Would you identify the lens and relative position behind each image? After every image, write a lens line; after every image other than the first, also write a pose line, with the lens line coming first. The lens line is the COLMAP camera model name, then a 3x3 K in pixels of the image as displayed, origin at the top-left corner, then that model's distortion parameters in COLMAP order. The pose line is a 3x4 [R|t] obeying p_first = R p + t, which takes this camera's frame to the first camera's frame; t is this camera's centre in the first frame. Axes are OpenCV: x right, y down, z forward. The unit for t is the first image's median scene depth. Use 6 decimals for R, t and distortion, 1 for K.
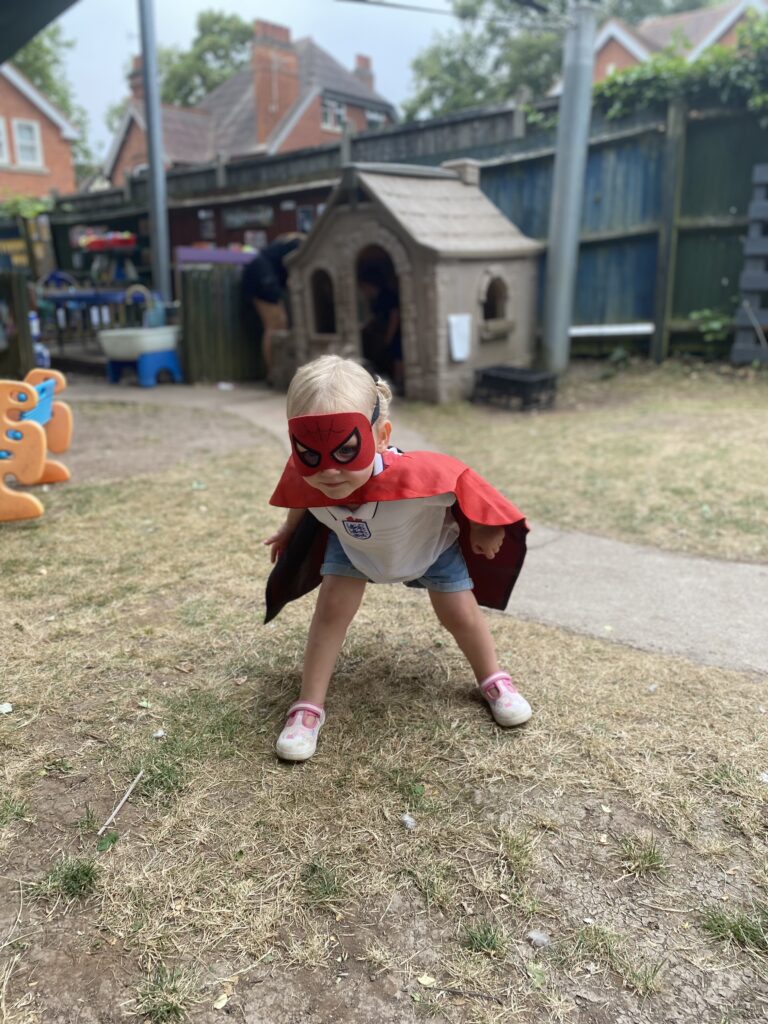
lens RADIAL K [[765.9, 0, 380.2], [0, 765.9, 498.4], [0, 0, 1]] dist [0.025361, -0.022126]
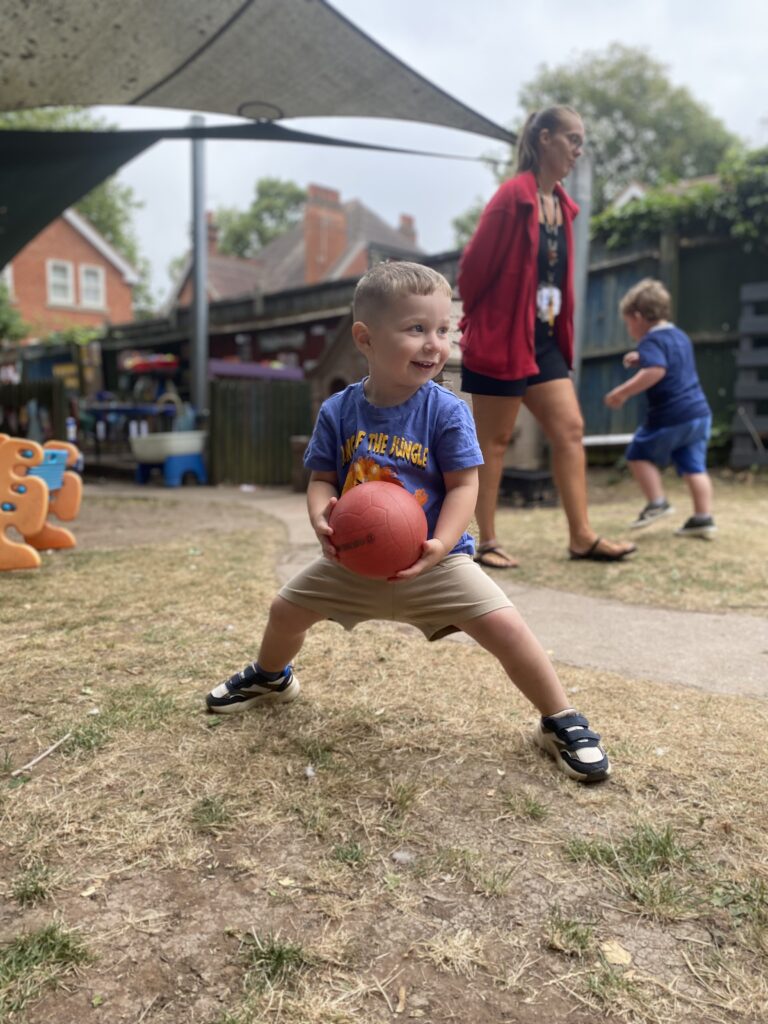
lens RADIAL K [[764.9, 0, 400.0], [0, 764.9, 515.5], [0, 0, 1]] dist [0.033742, -0.039343]
pose [[0.999439, 0.014645, -0.030111, 0.123115], [-0.019105, 0.987945, -0.153621, 0.149738], [0.027499, 0.154110, 0.987671, -0.055257]]
